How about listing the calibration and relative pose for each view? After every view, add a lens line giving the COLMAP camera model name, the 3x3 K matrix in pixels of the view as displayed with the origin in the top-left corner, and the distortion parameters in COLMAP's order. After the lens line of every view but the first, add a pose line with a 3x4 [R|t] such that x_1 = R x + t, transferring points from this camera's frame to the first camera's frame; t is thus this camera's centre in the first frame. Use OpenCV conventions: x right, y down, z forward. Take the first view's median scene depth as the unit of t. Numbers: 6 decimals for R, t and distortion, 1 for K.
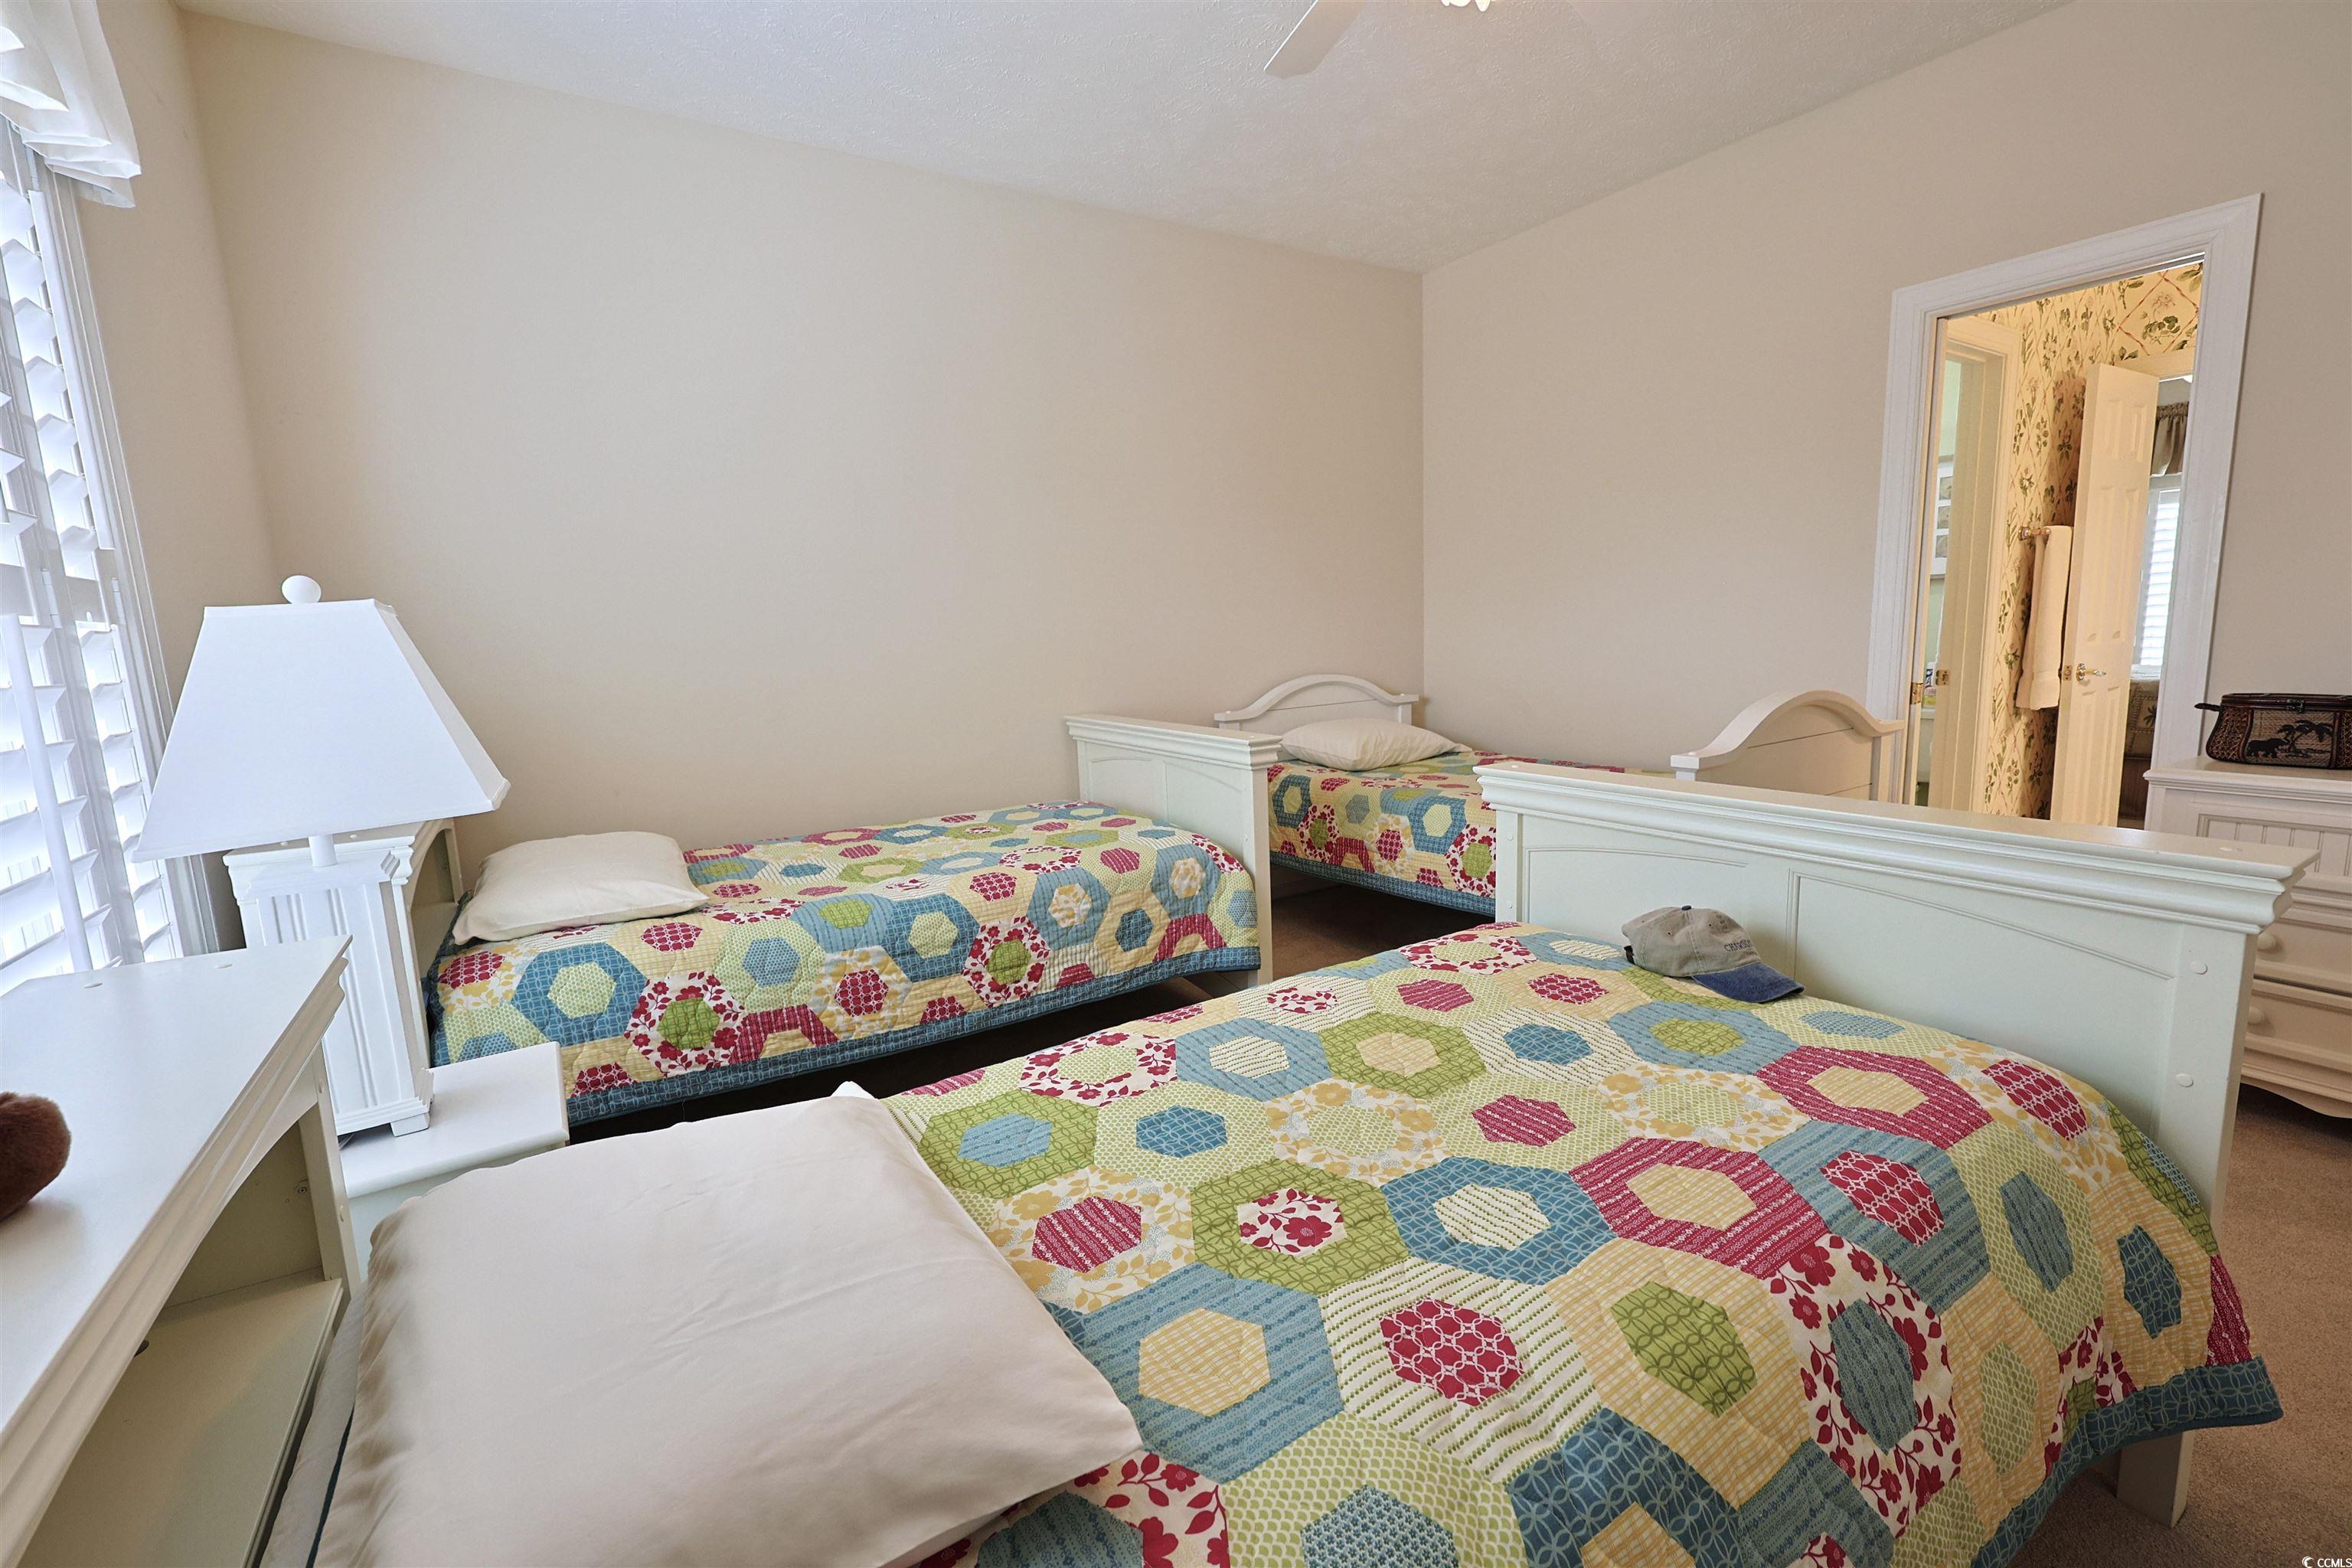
lens RADIAL K [[993.2, 0, 1187.5], [0, 993.2, 773.6], [0, 0, 1]] dist [-0.001934, 0.000285]
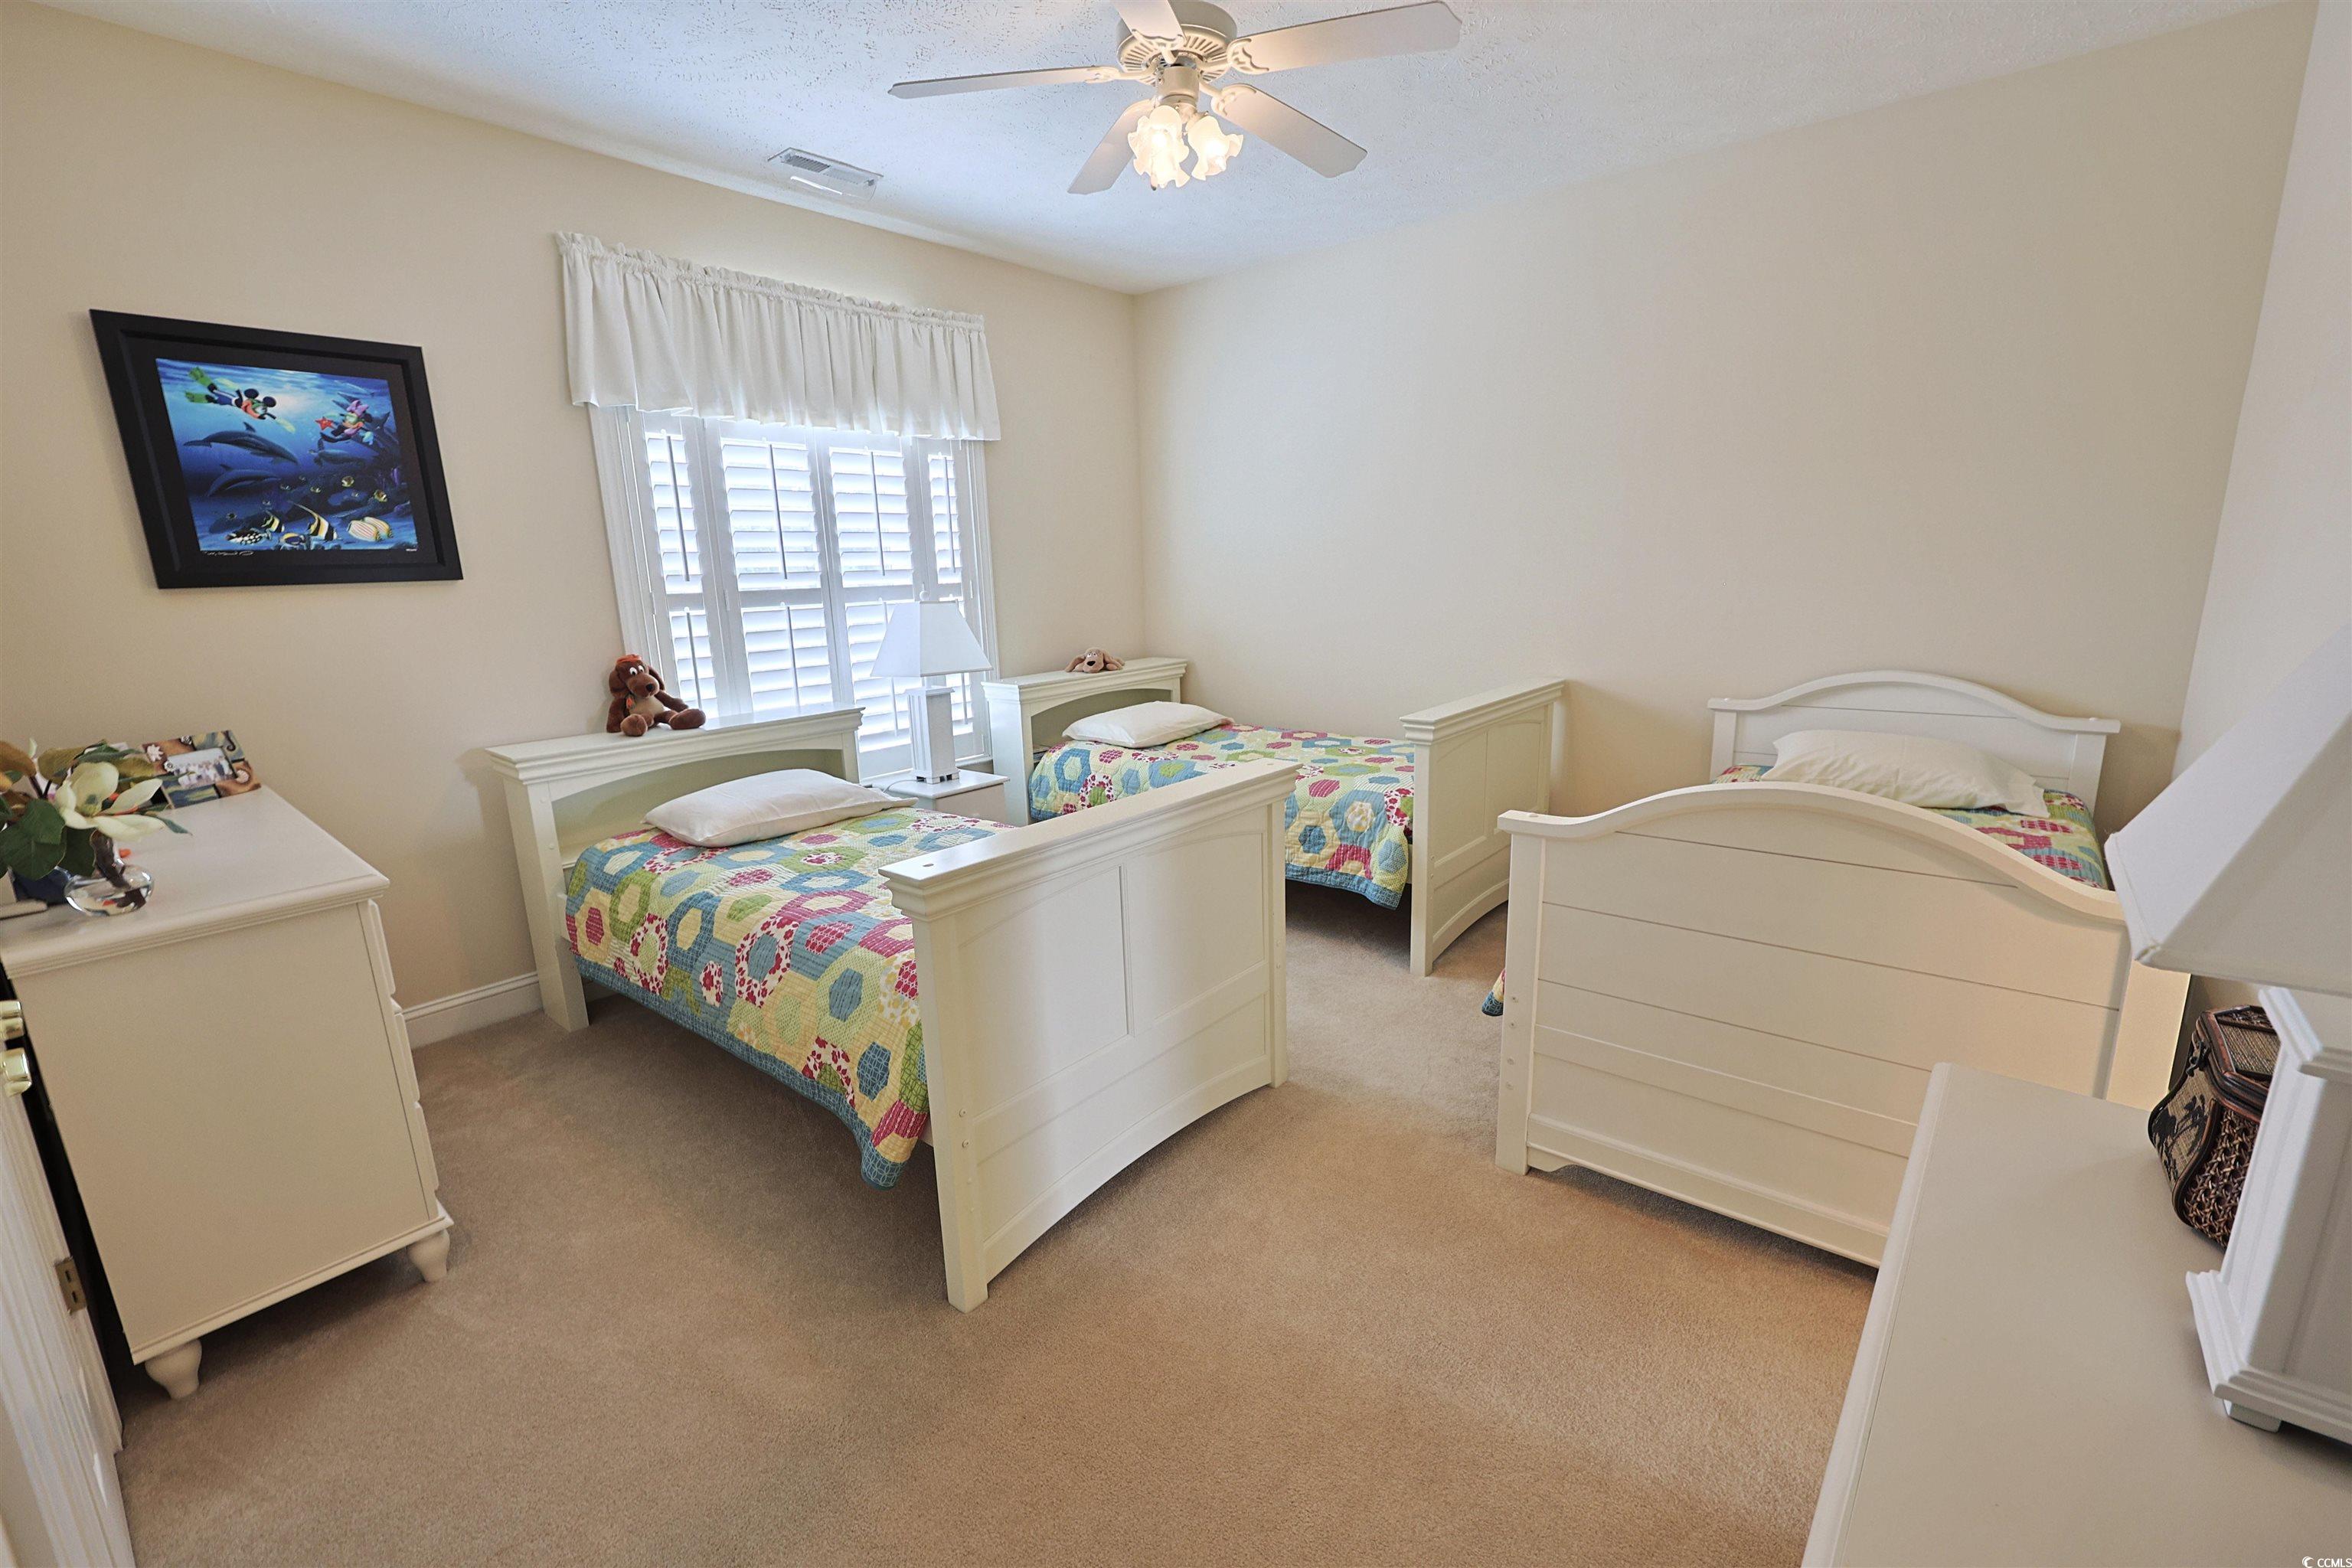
lens RADIAL K [[993.2, 0, 1177.3], [0, 993.2, 777.6], [0, 0, 1]] dist [-0.001934, 0.000285]
pose [[0.304684, 0.231852, -0.923803, 1.441888], [-0.120415, 0.971514, 0.204111, -0.229100], [0.944811, 0.049051, 0.323923, 0.499000]]
